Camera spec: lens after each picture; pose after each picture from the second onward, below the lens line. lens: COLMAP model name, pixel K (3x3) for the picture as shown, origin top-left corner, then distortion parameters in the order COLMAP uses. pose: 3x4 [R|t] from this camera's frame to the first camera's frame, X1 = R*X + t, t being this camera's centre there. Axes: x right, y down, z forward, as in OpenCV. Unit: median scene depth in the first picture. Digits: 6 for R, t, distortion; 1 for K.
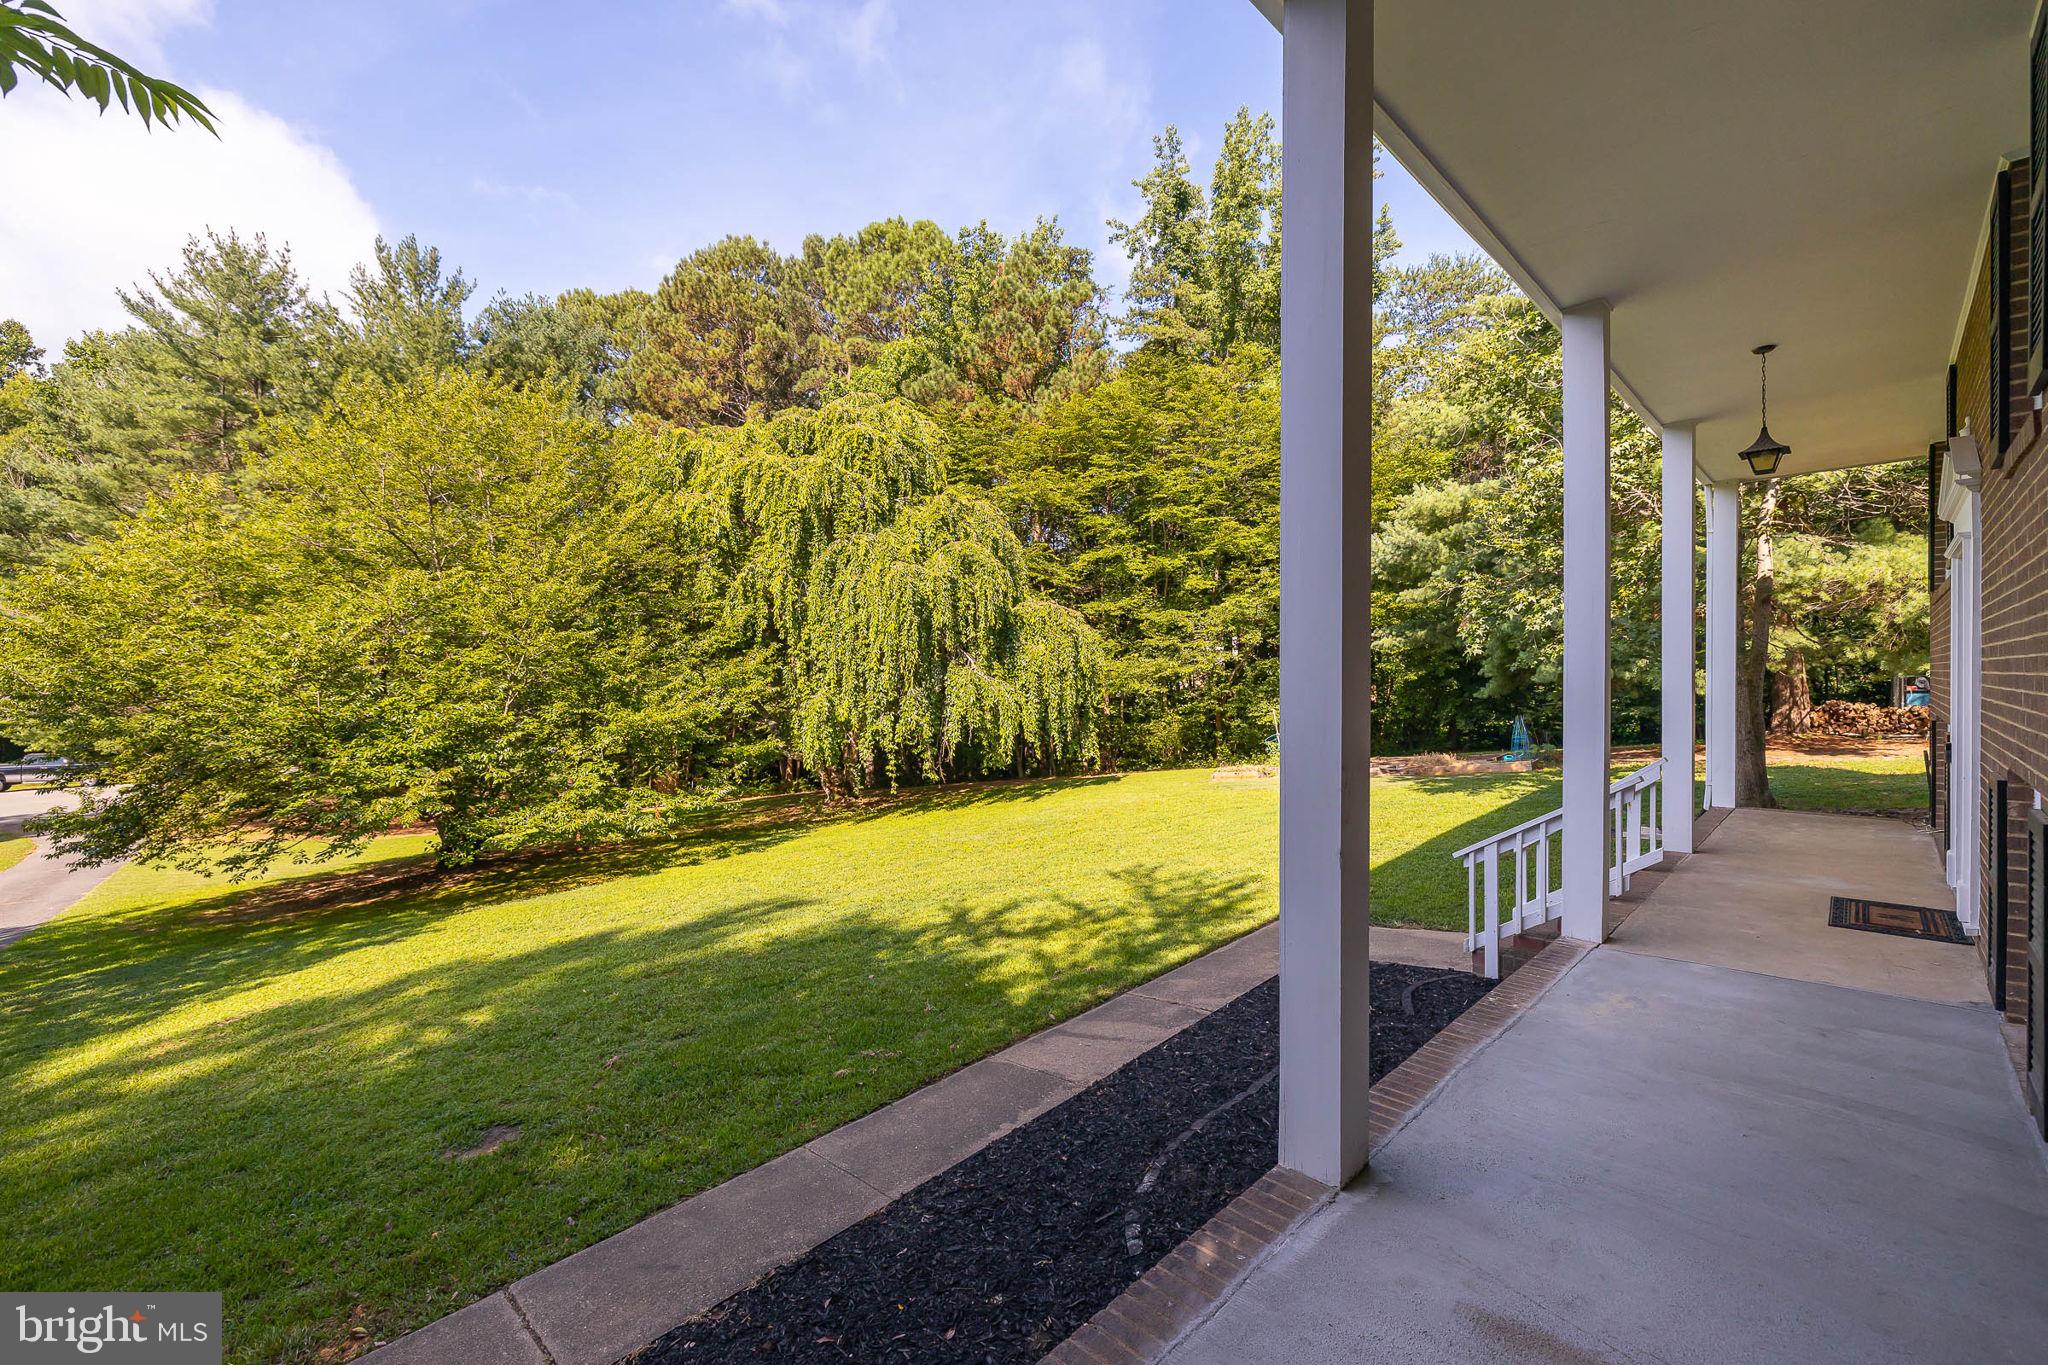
lens RADIAL K [[854.8, 0, 1024.1], [0, 854.8, 685.1], [0, 0, 1]] dist [0.000594, 0.000053]
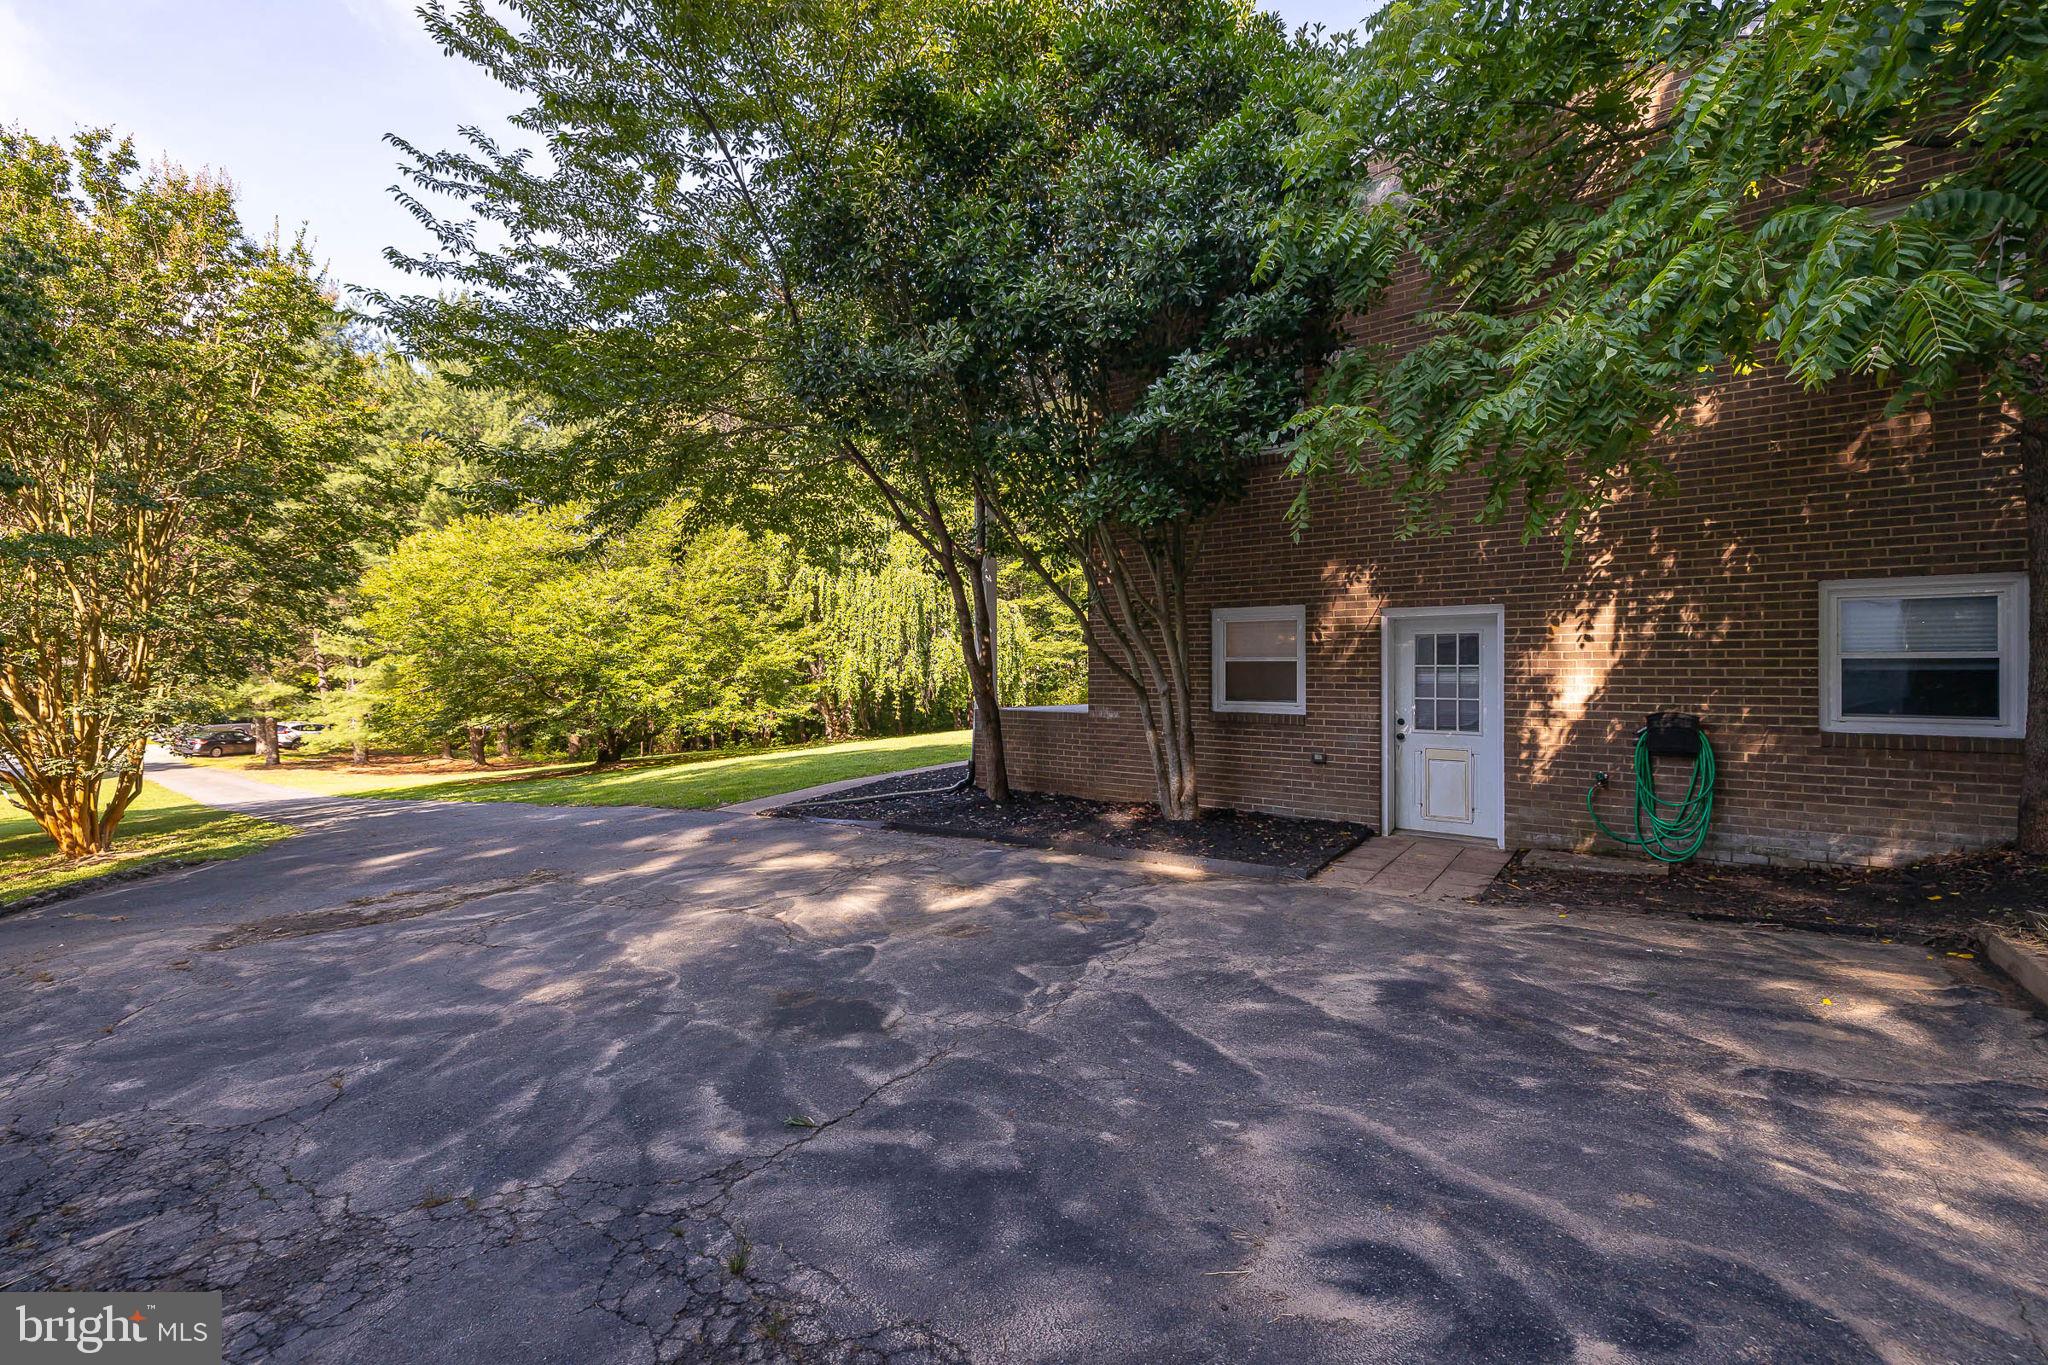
lens RADIAL K [[854.8, 0, 1026.9], [0, 854.8, 679.1], [0, 0, 1]] dist [0.000594, 0.000053]
pose [[0.992049, 0.008508, 0.125564, -0.115940], [-0.007504, 0.999936, -0.008469, 0.066084], [-0.125628, 0.007459, 0.992049, -0.551110]]
